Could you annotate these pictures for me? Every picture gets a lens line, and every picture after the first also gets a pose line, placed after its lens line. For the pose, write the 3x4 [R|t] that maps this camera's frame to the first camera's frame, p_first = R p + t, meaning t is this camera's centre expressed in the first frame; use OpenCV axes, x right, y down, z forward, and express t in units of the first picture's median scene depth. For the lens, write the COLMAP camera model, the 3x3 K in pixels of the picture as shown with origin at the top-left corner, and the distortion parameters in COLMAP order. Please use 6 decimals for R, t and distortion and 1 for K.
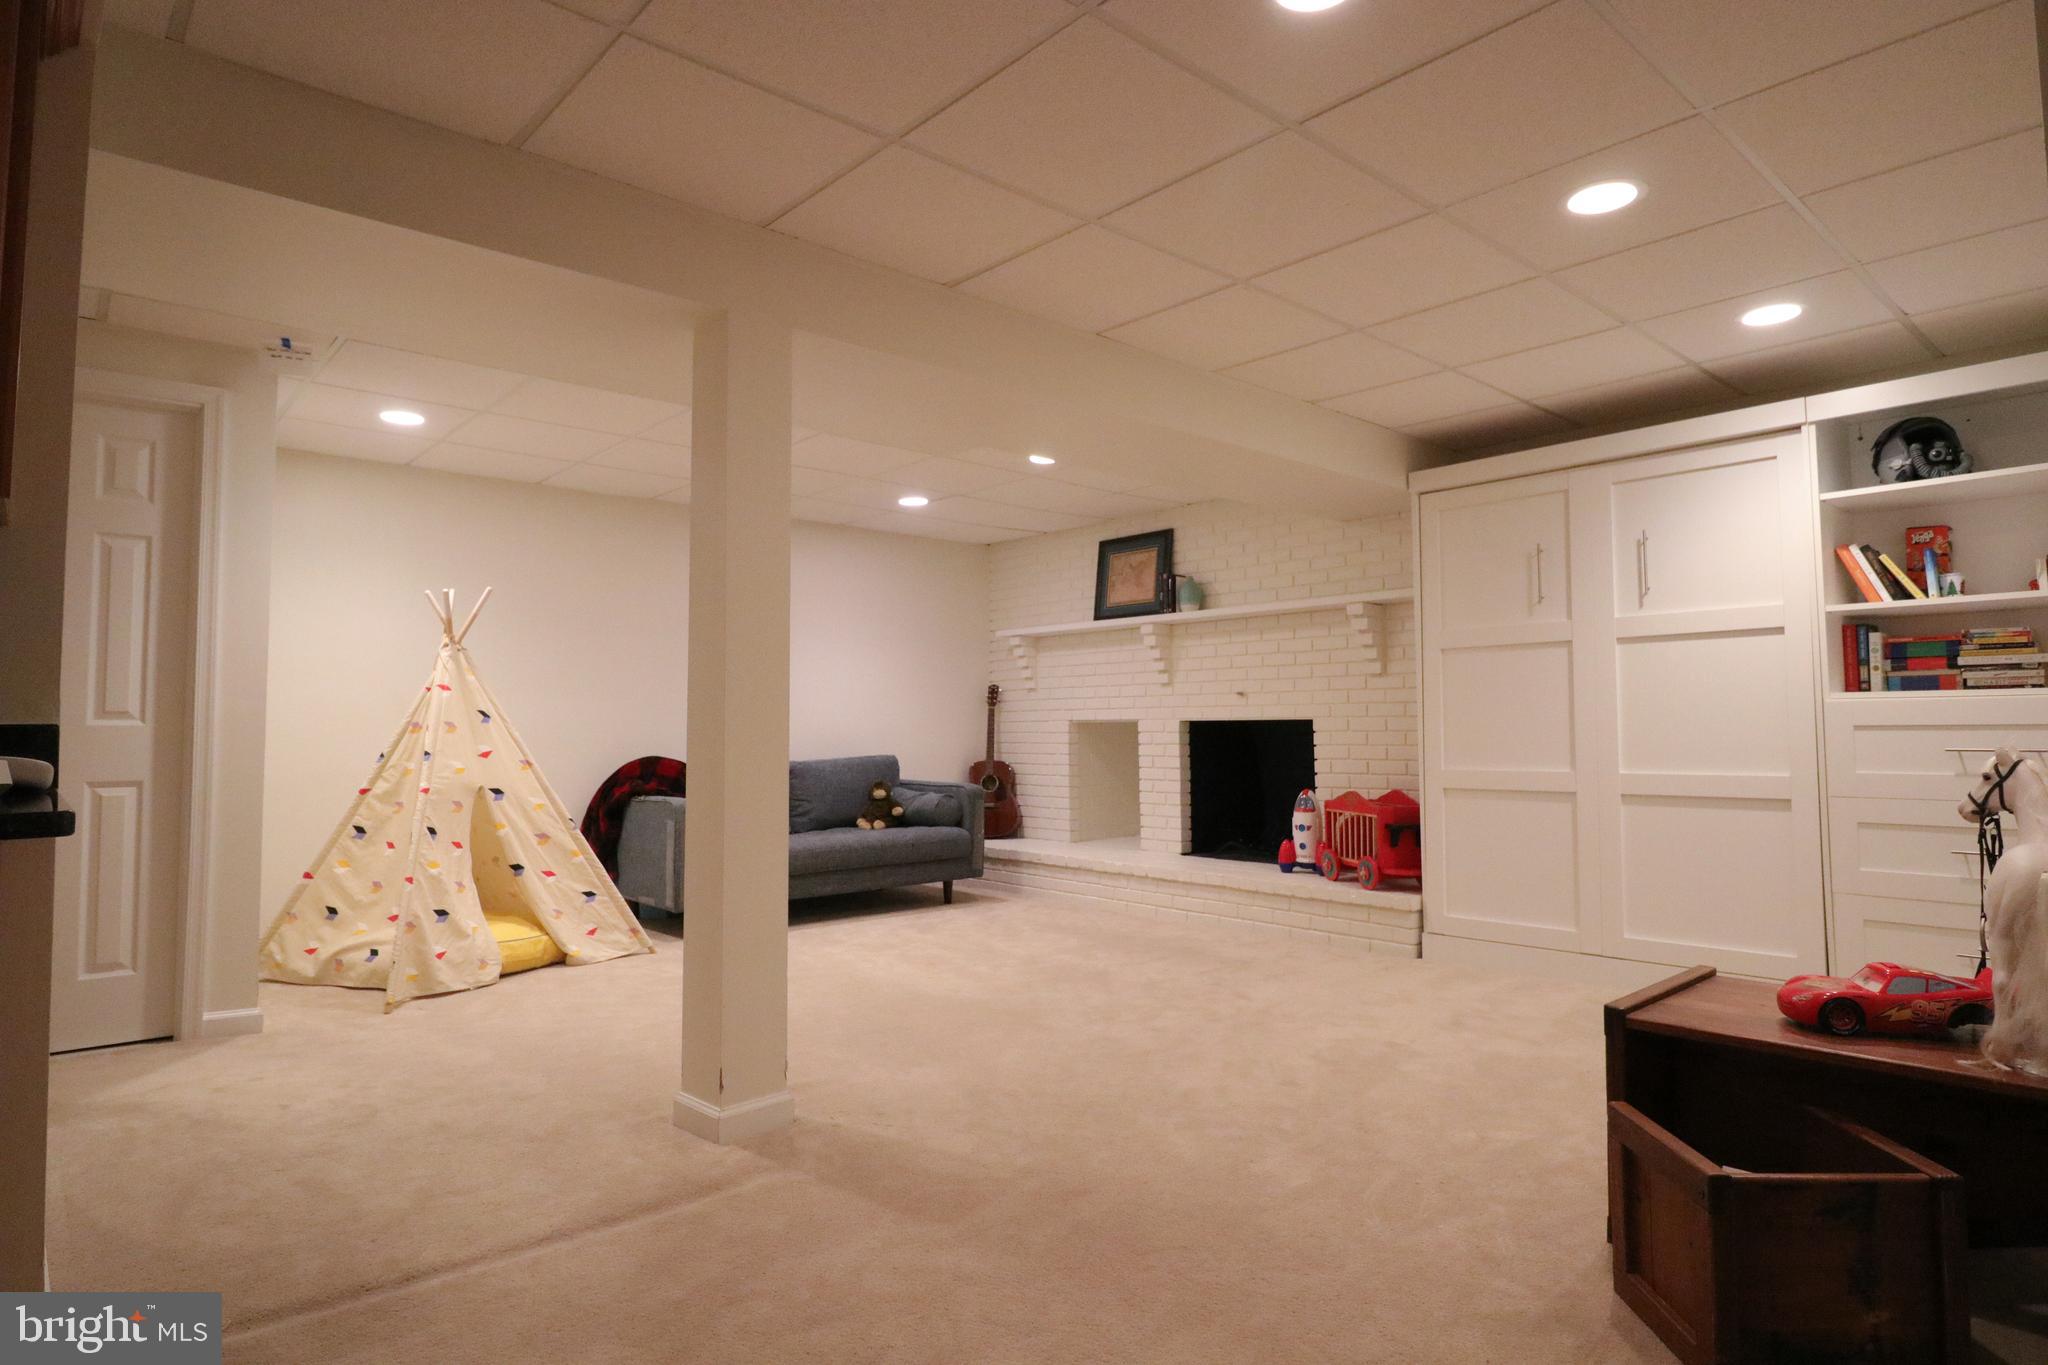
lens RADIAL K [[1142.9, 0, 1030.2], [0, 1142.9, 683.2], [0, 0, 1]] dist [-0.009220, -0.001146]
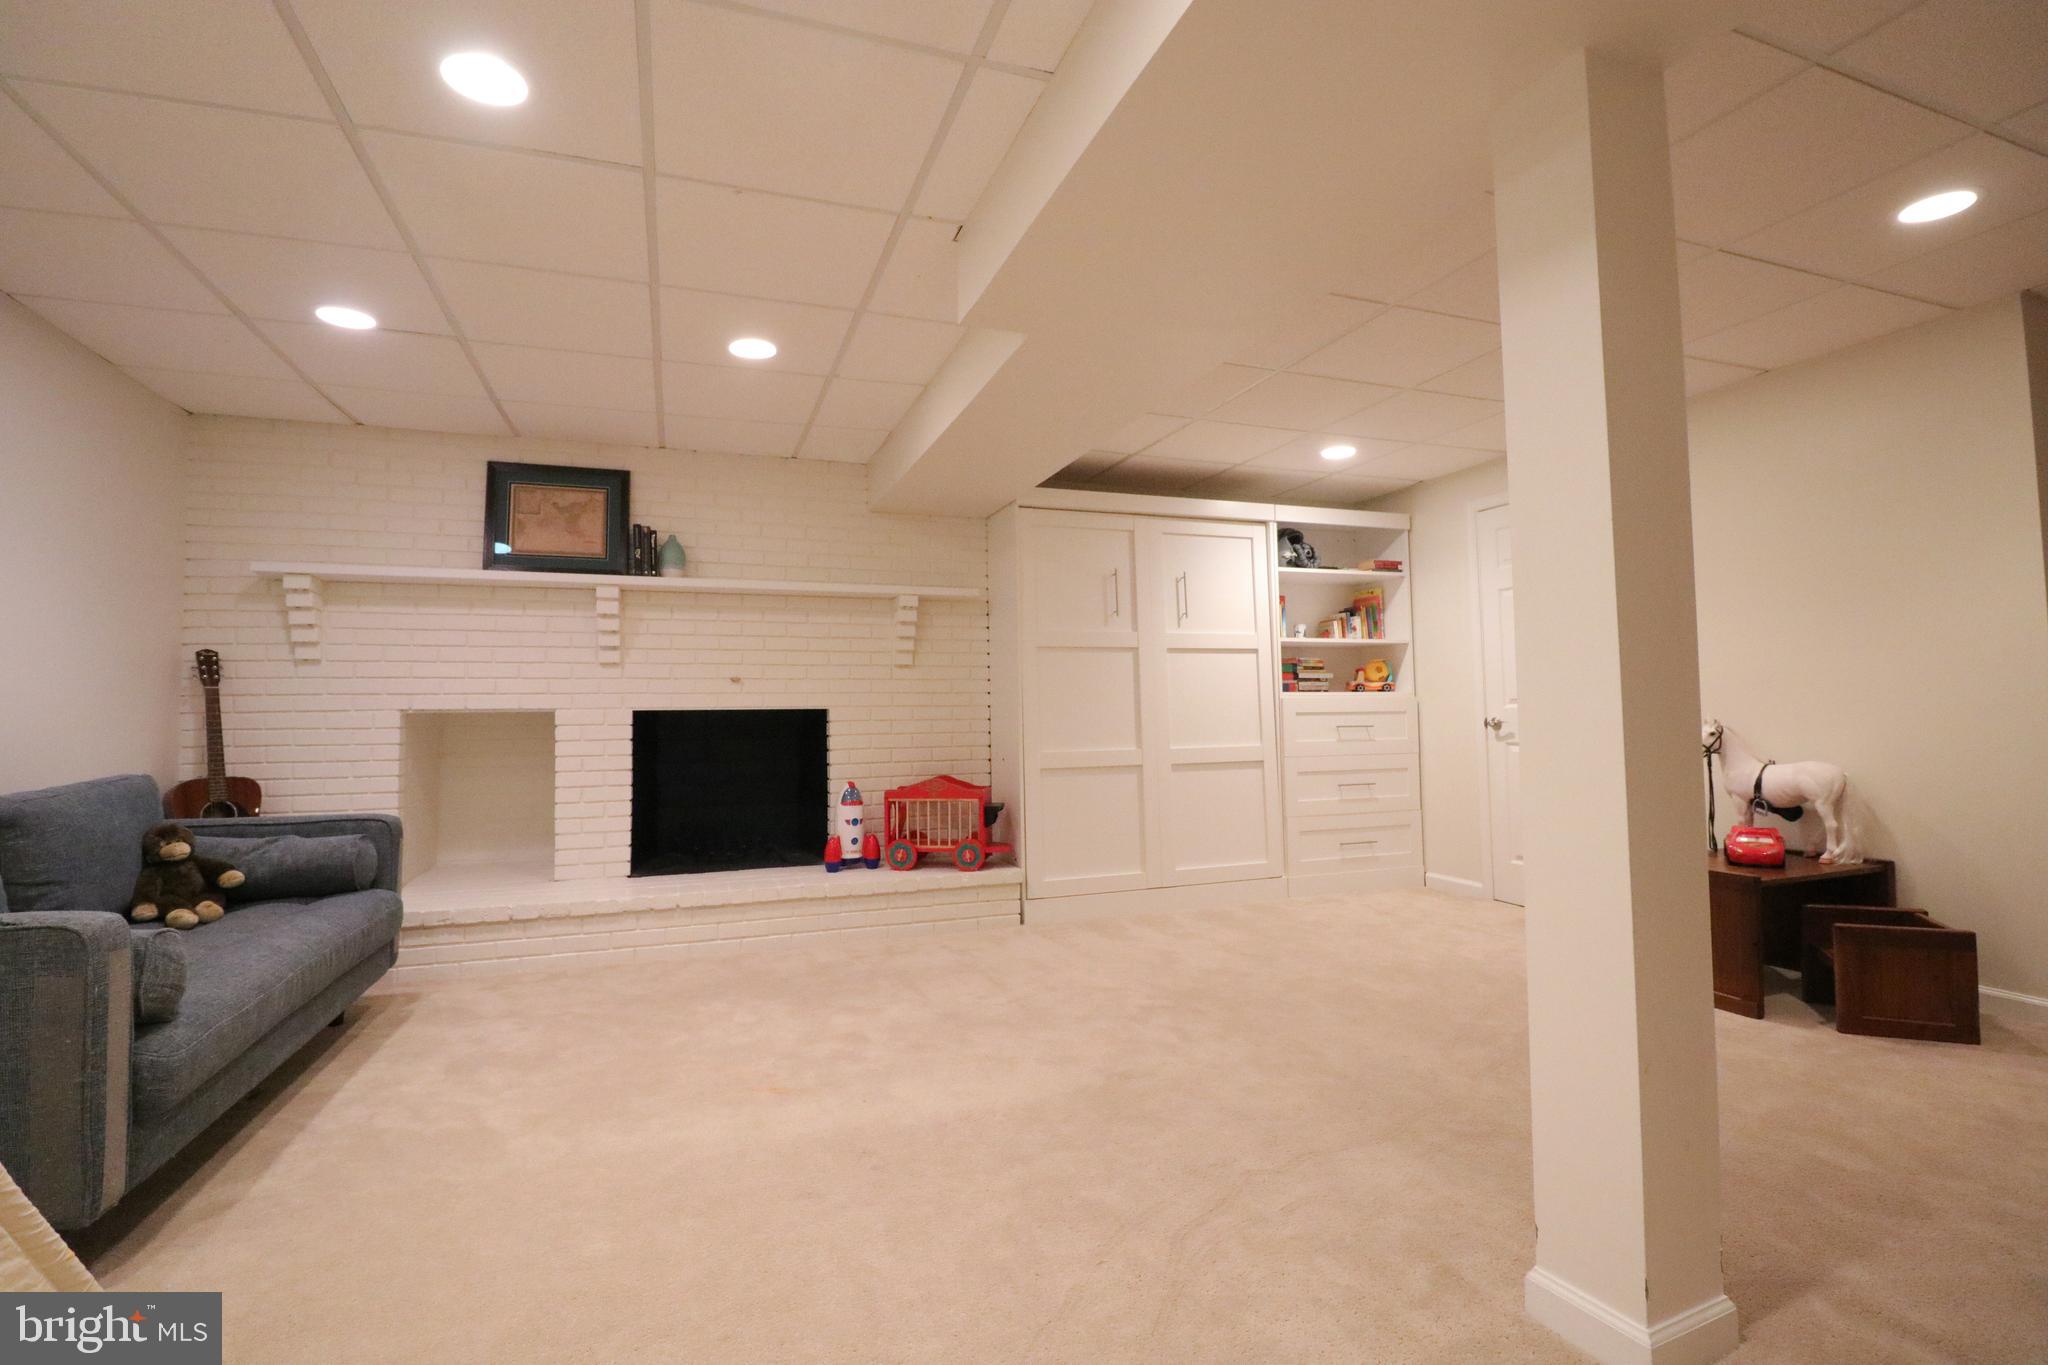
lens RADIAL K [[942.0, 0, 1028.8], [0, 942.0, 674.5], [0, 0, 1]] dist [-0.010968, -0.002437]
pose [[0.364162, 0.039983, 0.930477, -0.410368], [-0.028115, 0.999095, -0.031929, 0.022267], [-0.930911, -0.014533, 0.364956, 0.531466]]
